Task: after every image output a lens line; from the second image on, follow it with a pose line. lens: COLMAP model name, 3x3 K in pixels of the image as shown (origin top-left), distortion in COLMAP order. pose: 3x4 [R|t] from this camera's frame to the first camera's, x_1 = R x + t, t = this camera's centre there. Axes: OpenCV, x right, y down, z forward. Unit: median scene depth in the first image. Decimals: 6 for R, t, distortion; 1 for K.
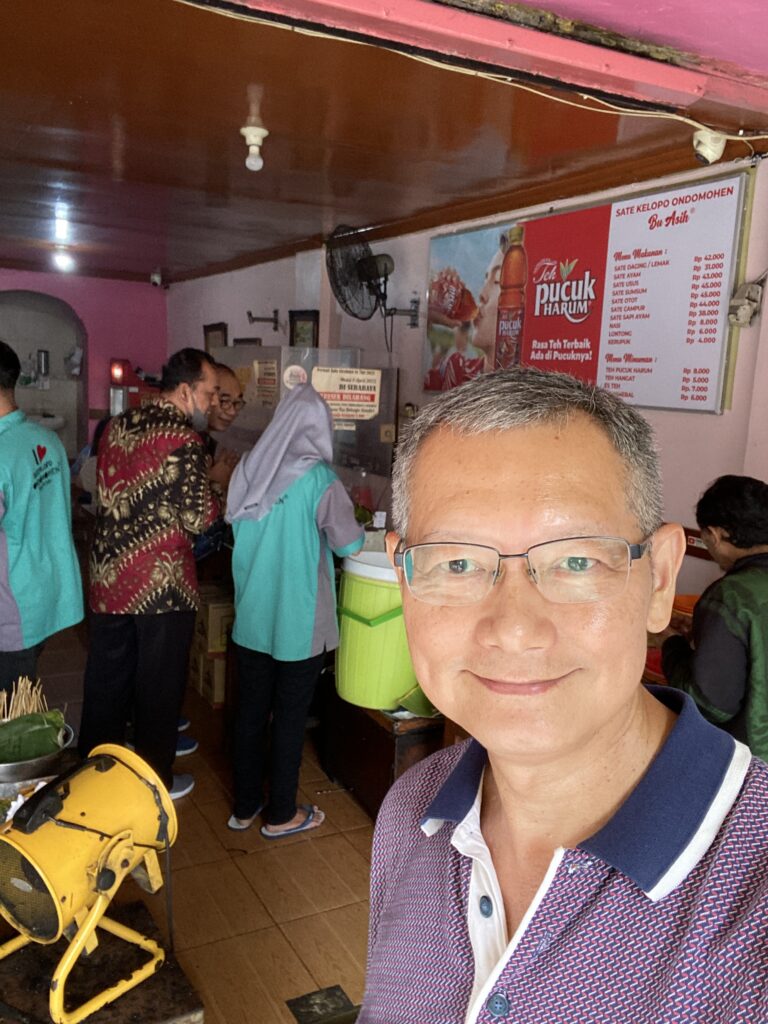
lens RADIAL K [[908.8, 0, 388.1], [0, 908.8, 507.6], [0, 0, 1]] dist [0.003819, 0.072133]
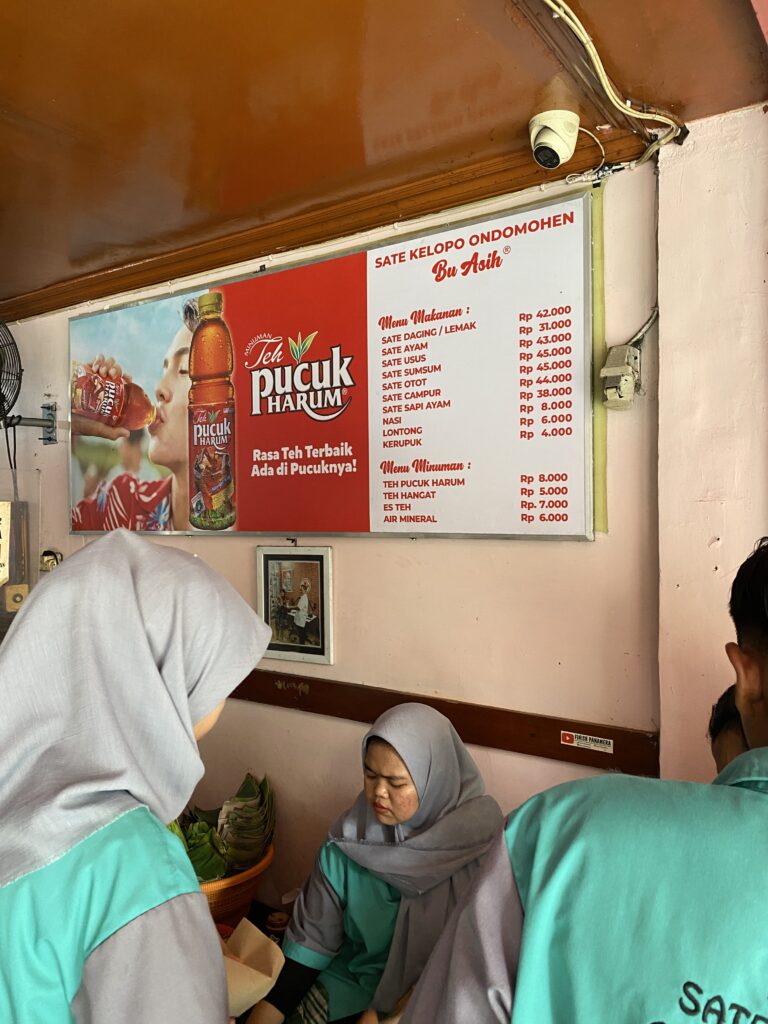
lens RADIAL K [[774.5, 0, 380.8], [0, 774.5, 506.6], [0, 0, 1]] dist [0.062574, -0.011279]
pose [[0.893009, -0.049963, 0.447257, -0.021146], [0.113570, 0.986672, -0.116536, -0.065533], [-0.435474, 0.154862, 0.886781, 0.470582]]
